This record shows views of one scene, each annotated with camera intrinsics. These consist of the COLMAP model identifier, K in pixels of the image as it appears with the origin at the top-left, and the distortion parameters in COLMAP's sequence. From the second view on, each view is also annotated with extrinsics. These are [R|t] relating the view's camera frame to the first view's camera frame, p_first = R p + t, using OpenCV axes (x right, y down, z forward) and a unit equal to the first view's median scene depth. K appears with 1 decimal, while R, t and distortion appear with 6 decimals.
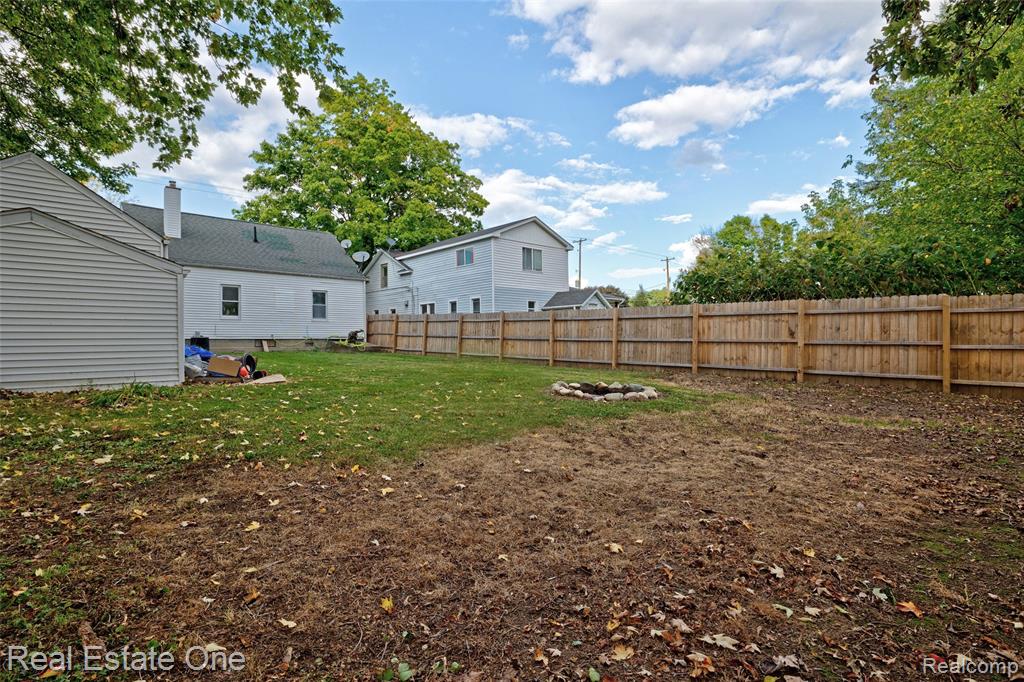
lens RADIAL K [[500.4, 0, 508.0], [0, 500.4, 341.2], [0, 0, 1]] dist [-0.002052, -0.000255]
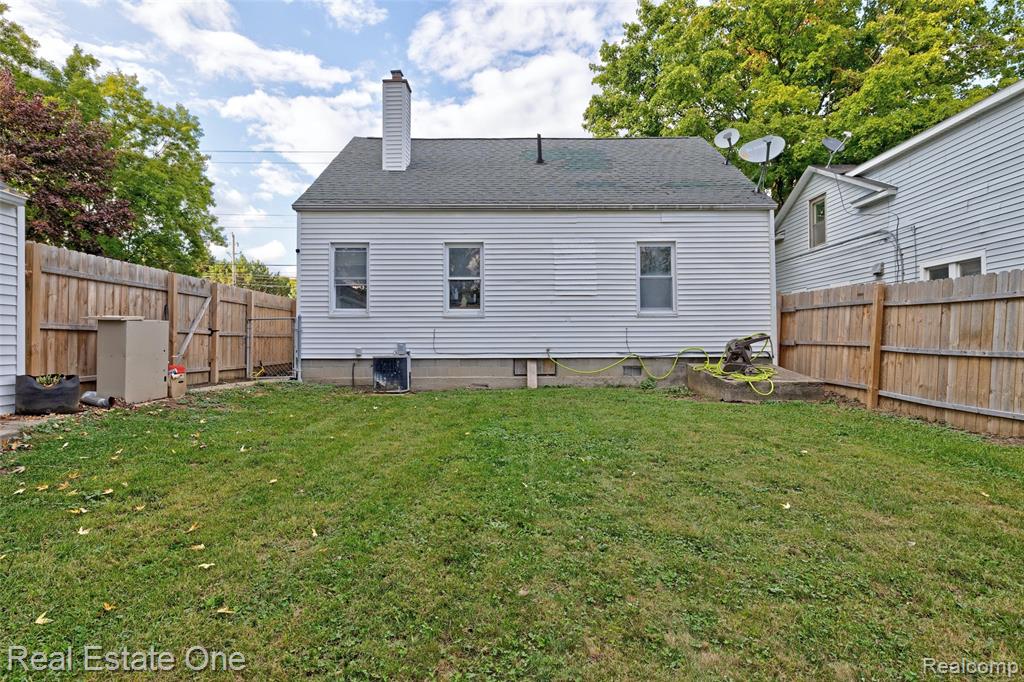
lens RADIAL K [[500.4, 0, 517.8], [0, 500.4, 340.3], [0, 0, 1]] dist [-0.002052, -0.000255]
pose [[0.726923, -0.003759, -0.686709, -0.171908], [0.000210, 0.999986, -0.005251, -0.016673], [0.686719, 0.003673, 0.726914, 0.611058]]
